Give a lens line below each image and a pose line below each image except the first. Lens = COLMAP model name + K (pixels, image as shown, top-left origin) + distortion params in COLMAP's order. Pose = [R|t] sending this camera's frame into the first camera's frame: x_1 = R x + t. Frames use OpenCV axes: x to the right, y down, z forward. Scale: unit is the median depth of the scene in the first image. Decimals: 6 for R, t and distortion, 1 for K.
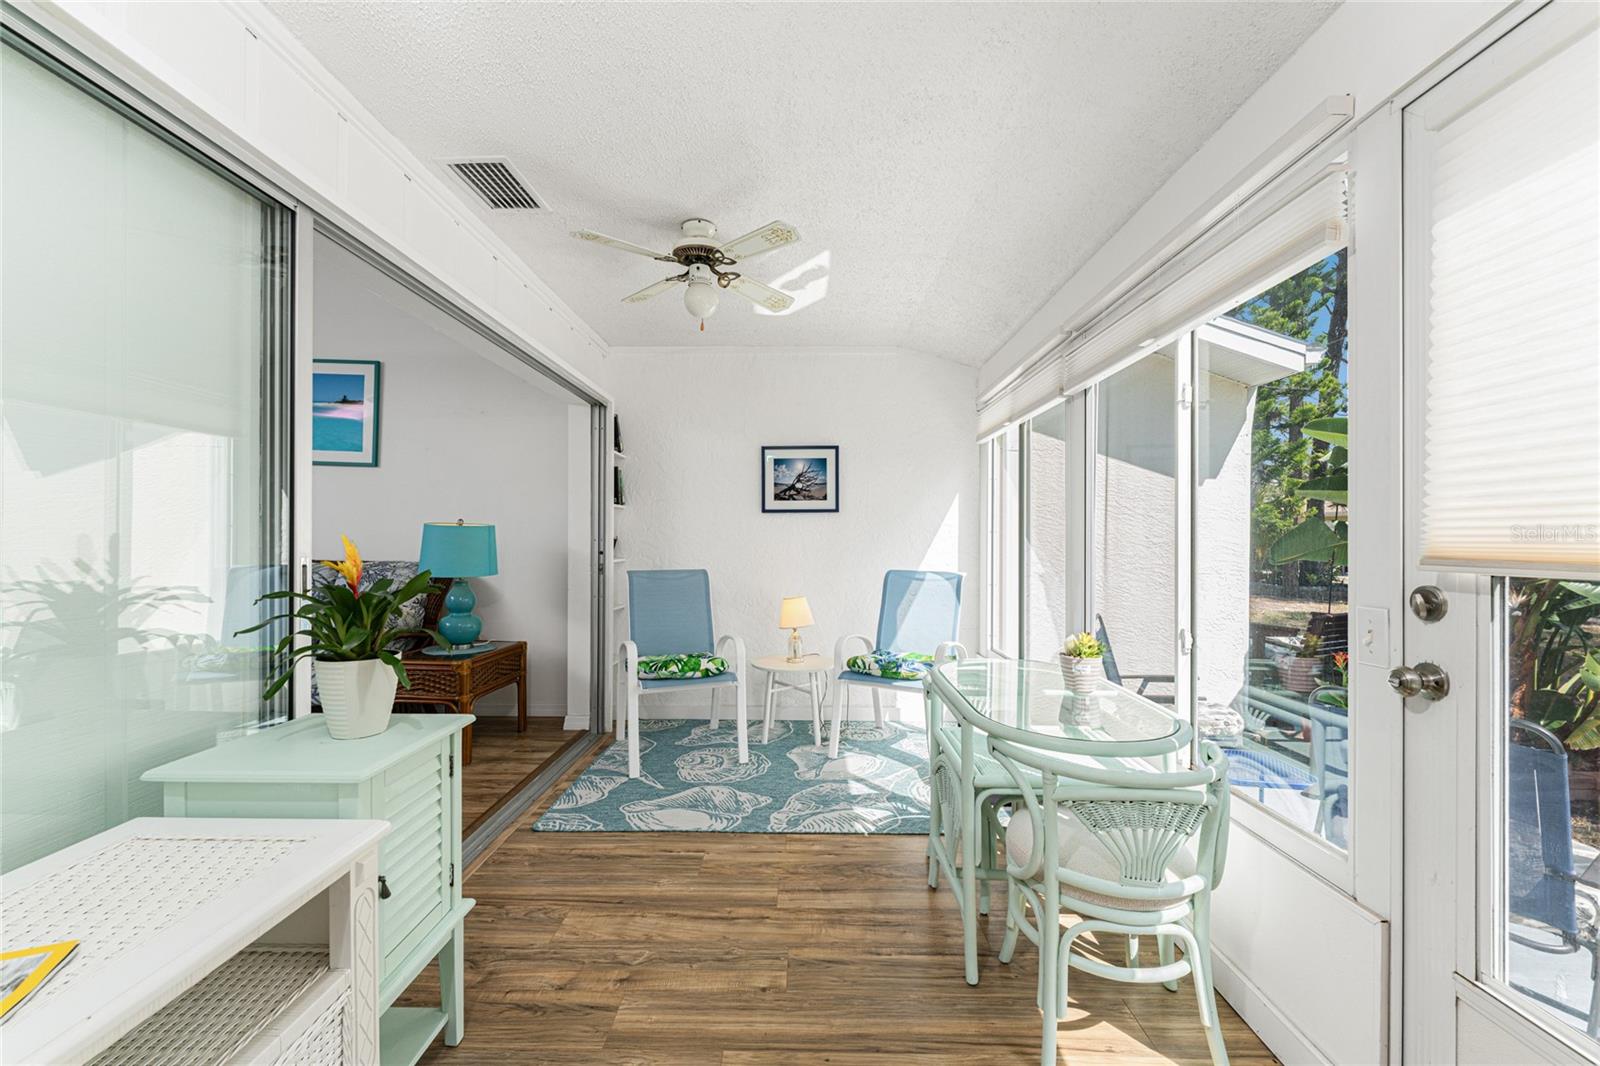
lens RADIAL K [[650.0, 0, 800.7], [0, 650.0, 538.6], [0, 0, 1]] dist [0.000324, -0.000077]
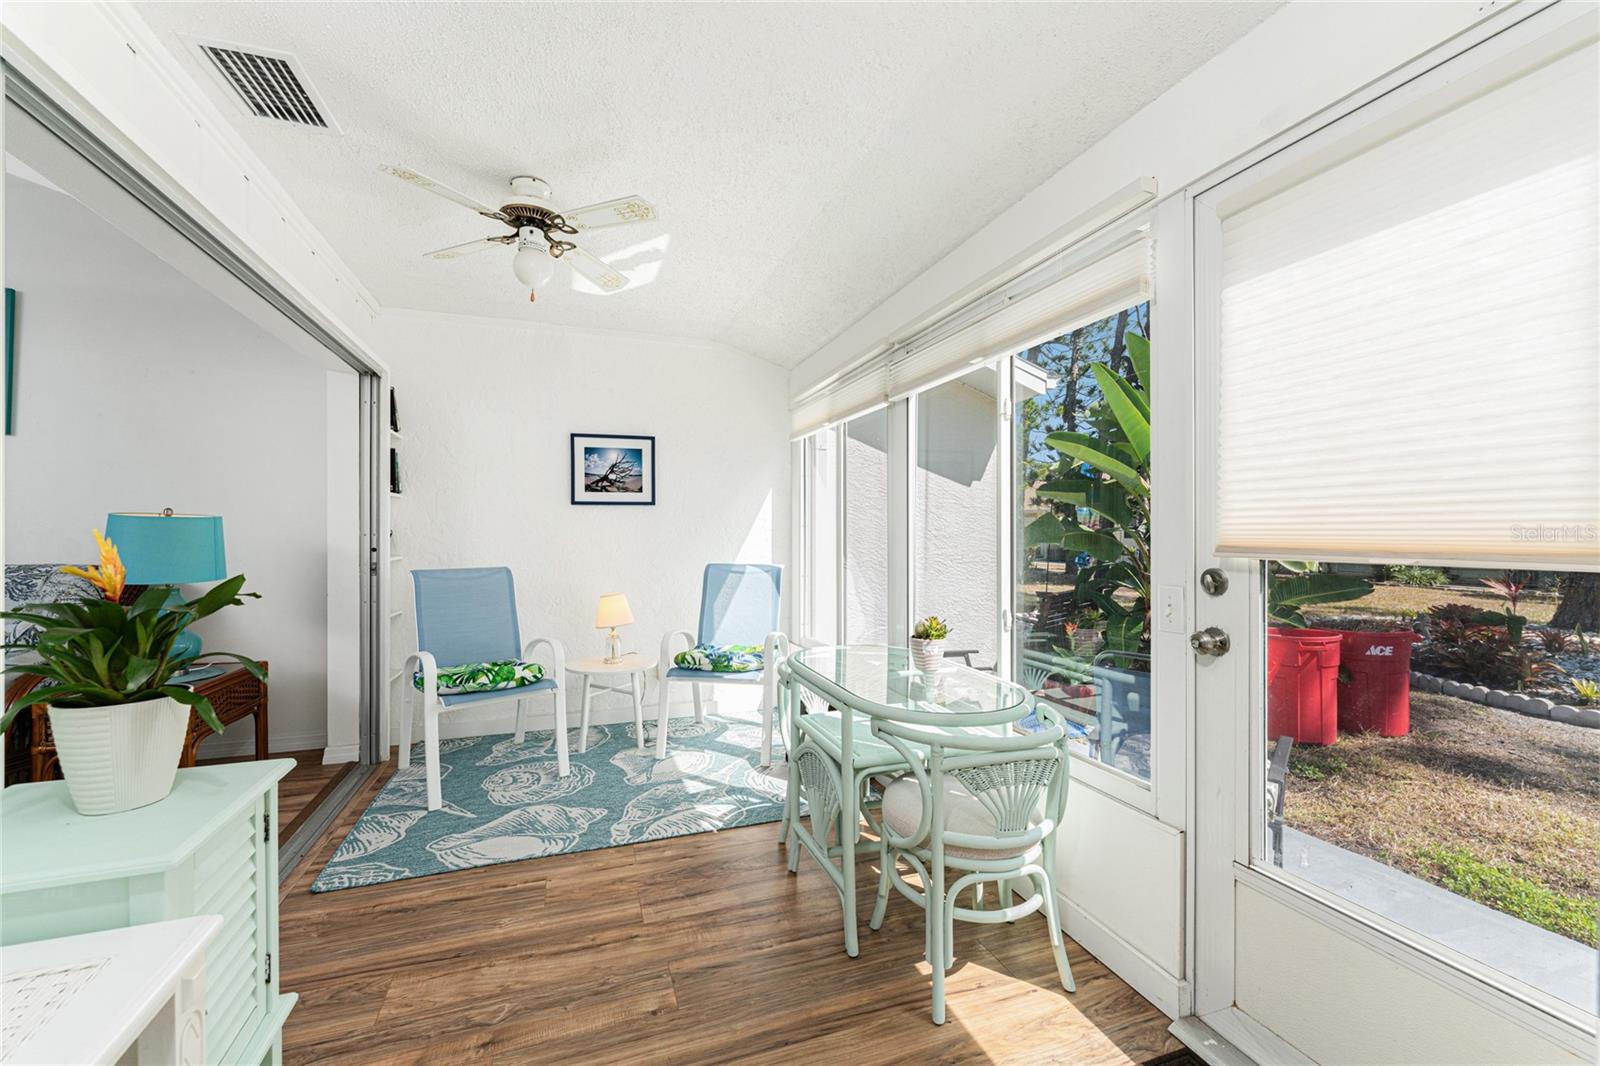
lens RADIAL K [[644.7, 0, 800.0], [0, 644.7, 533.0], [0, 0, 1]] dist [-0.000951, -0.000290]
pose [[0.938327, -0.002403, 0.345741, -0.110728], [0.001877, 0.999997, 0.001856, -0.000697], [-0.345744, -0.001093, 0.938328, 0.033464]]
